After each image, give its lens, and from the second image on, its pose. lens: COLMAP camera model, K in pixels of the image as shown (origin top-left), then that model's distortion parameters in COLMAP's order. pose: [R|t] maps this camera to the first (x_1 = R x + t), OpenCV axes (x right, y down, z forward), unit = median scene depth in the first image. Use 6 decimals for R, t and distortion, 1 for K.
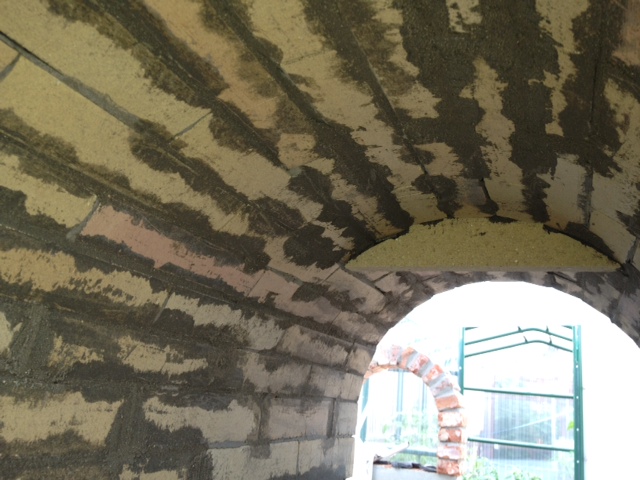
lens RADIAL K [[639.7, 0, 320.0], [0, 639.7, 240.0], [0, 0, 1]] dist [0.013138, -0.292609]
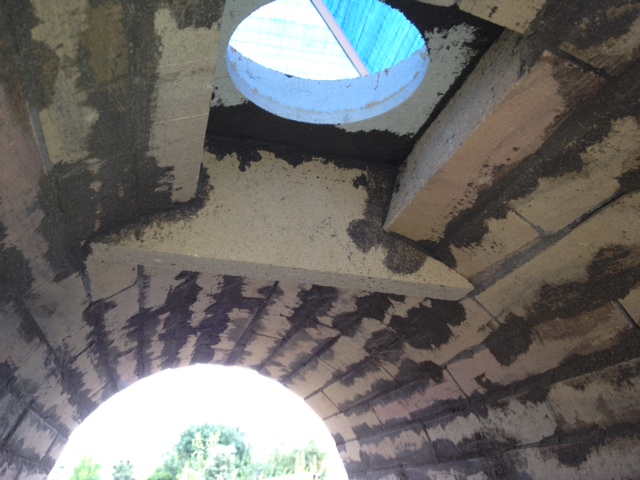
lens RADIAL K [[639.7, 0, 320.0], [0, 639.7, 240.0], [0, 0, 1]] dist [0.013138, -0.292609]
pose [[-0.815194, -0.354425, -0.458085, 0.589812], [-0.008358, 0.798025, -0.602567, 0.482307], [0.579128, -0.487380, -0.653507, 1.634185]]
